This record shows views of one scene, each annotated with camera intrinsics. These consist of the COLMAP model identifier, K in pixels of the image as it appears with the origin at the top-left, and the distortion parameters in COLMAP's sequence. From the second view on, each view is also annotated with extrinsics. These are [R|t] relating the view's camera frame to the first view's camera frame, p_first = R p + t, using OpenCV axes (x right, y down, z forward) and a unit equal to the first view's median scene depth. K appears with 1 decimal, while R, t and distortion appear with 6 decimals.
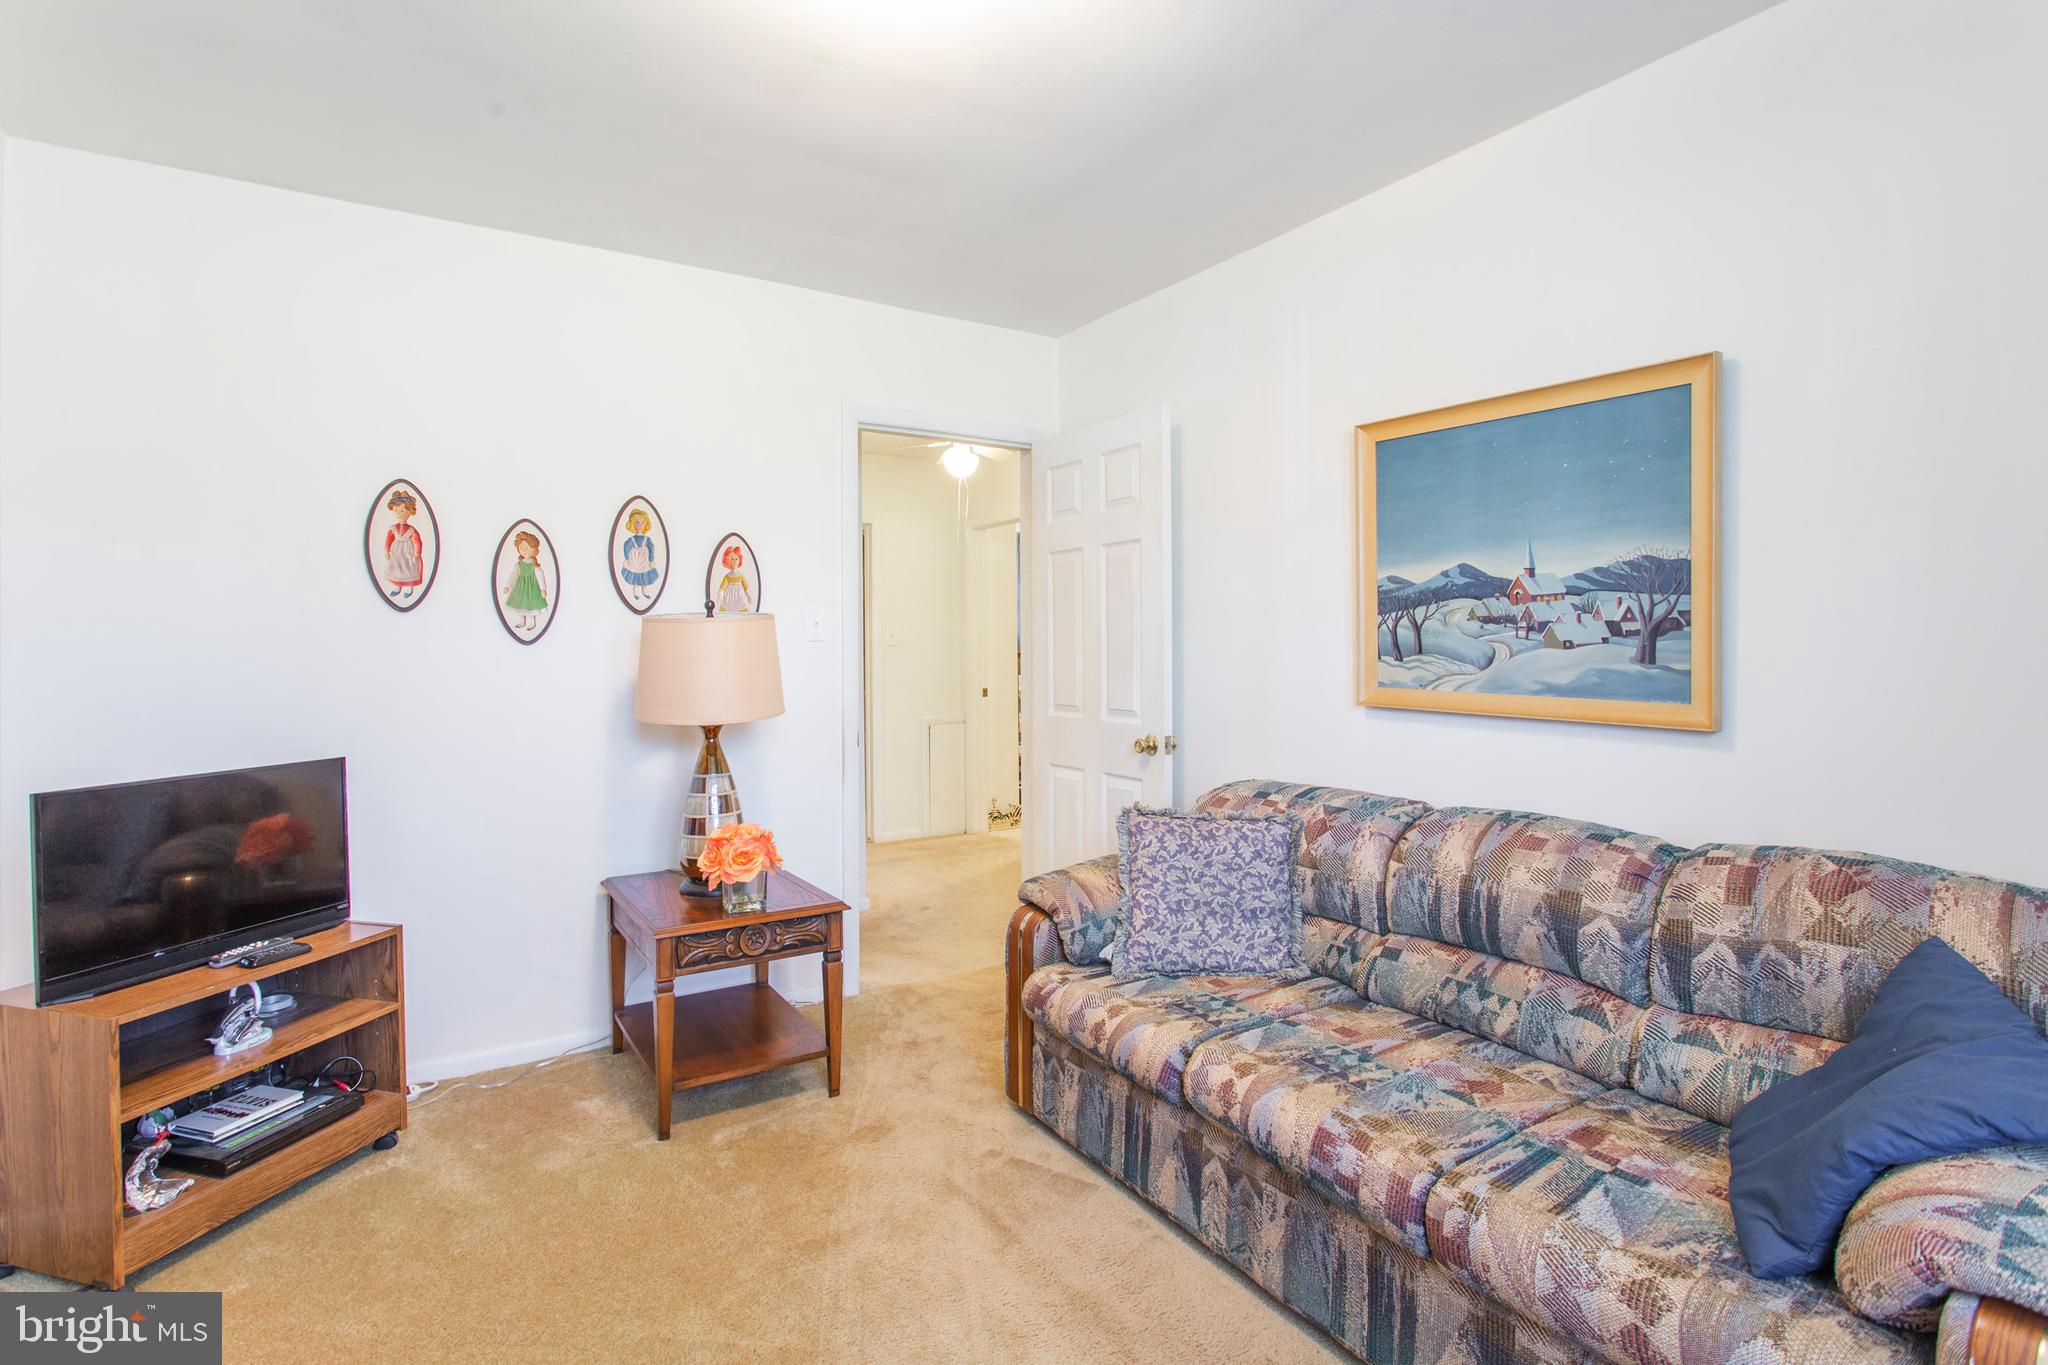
lens RADIAL K [[989.9, 0, 1027.6], [0, 989.9, 670.5], [0, 0, 1]] dist [-0.017852, 0.004277]
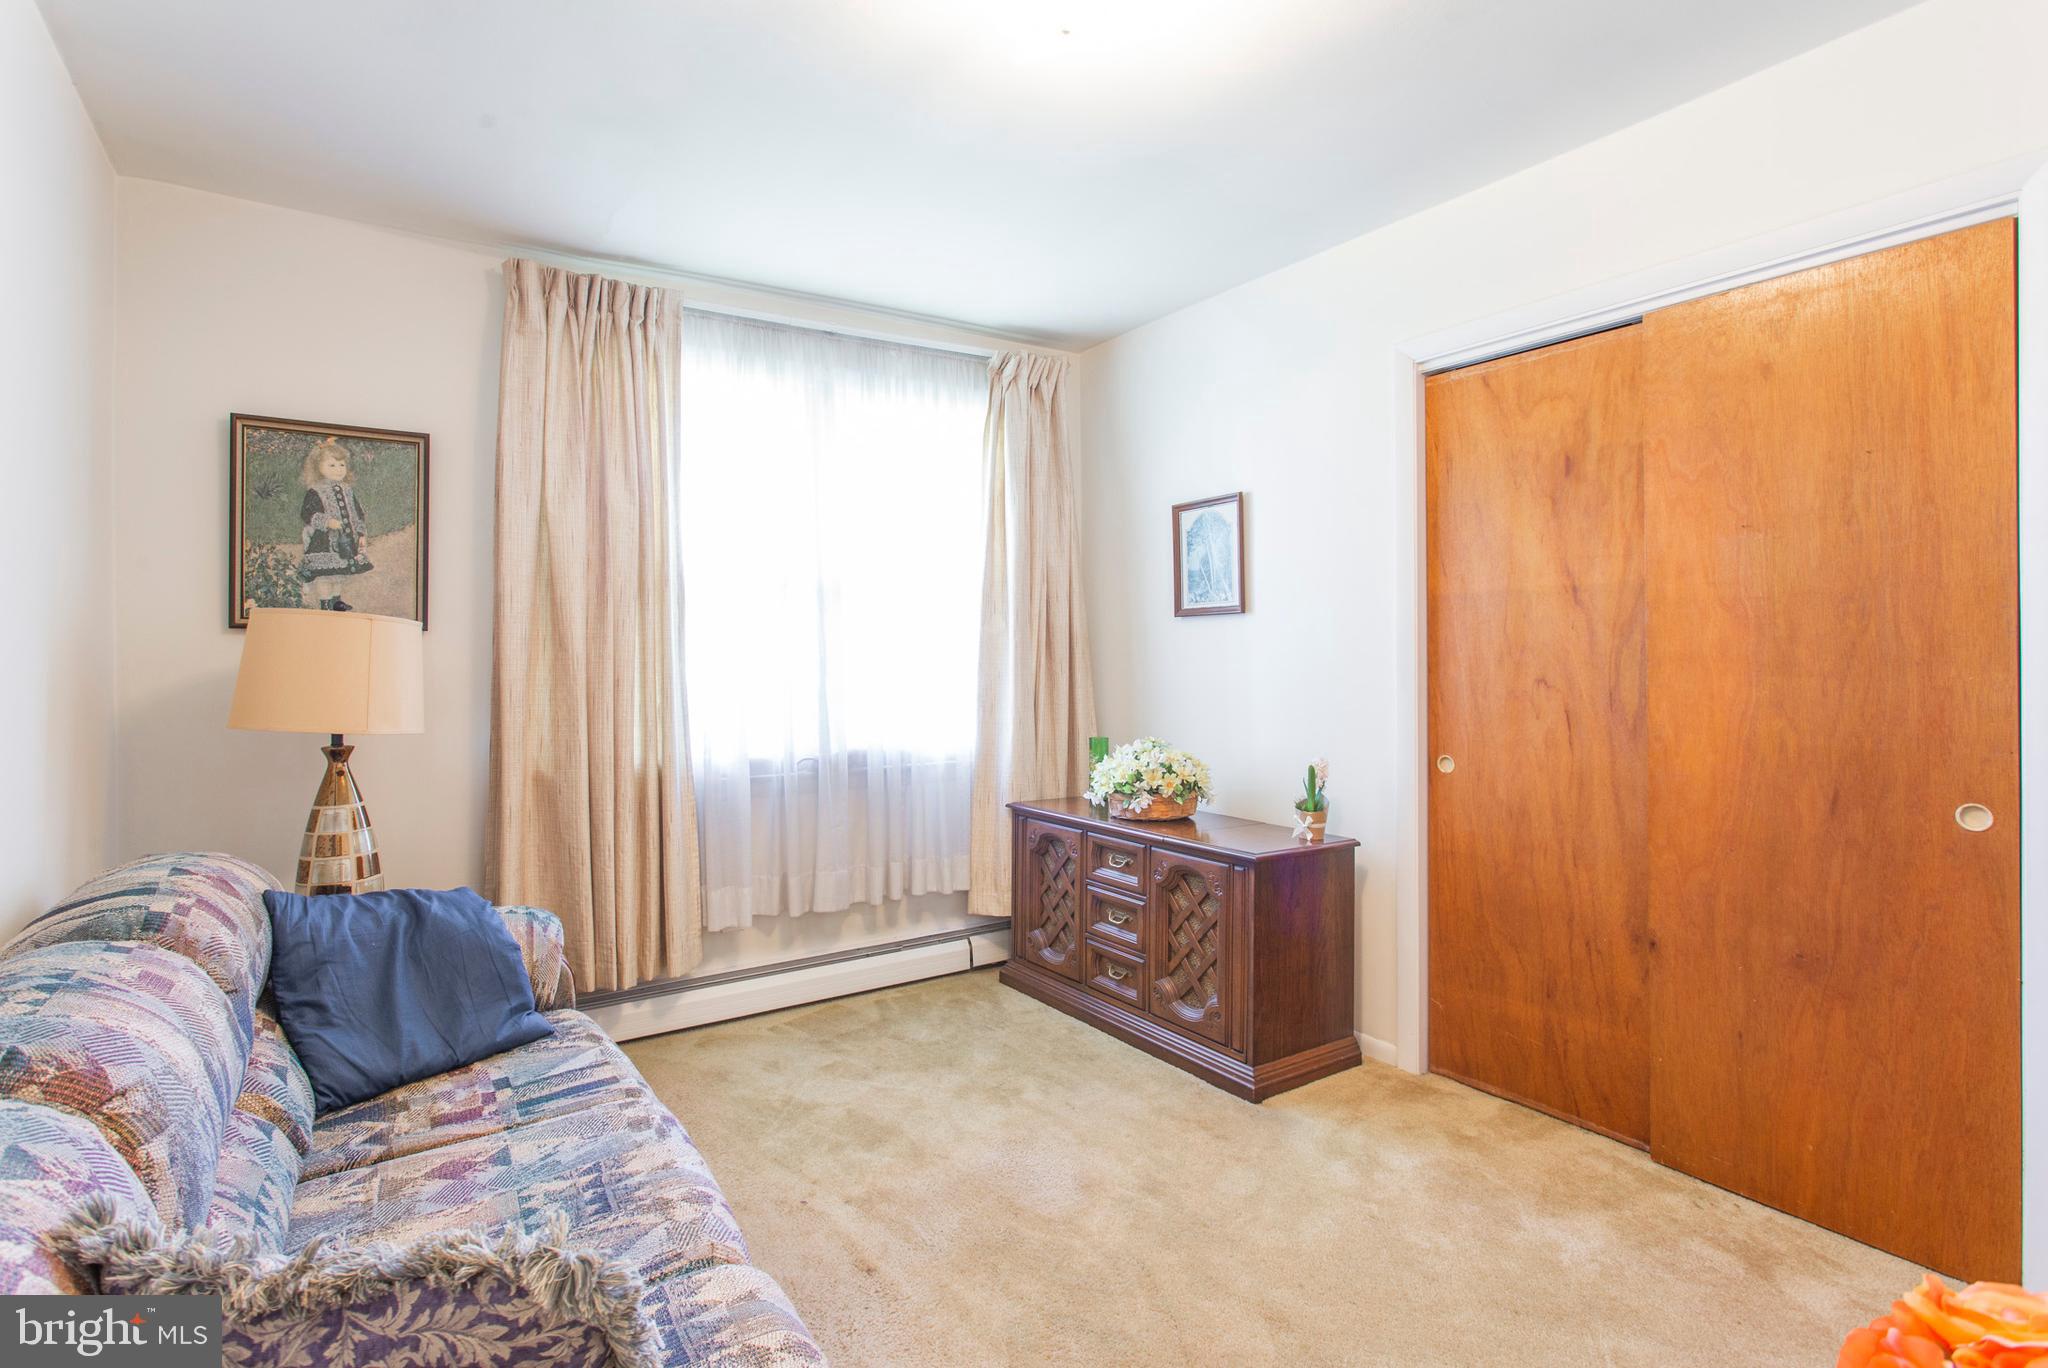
lens RADIAL K [[989.9, 0, 1021.5], [0, 989.9, 672.5], [0, 0, 1]] dist [-0.017852, 0.004277]
pose [[-0.999533, 0.003403, -0.030362, -0.014364], [0.002334, 0.999379, 0.035162, -0.044700], [0.030463, 0.035075, -0.998920, 1.877605]]
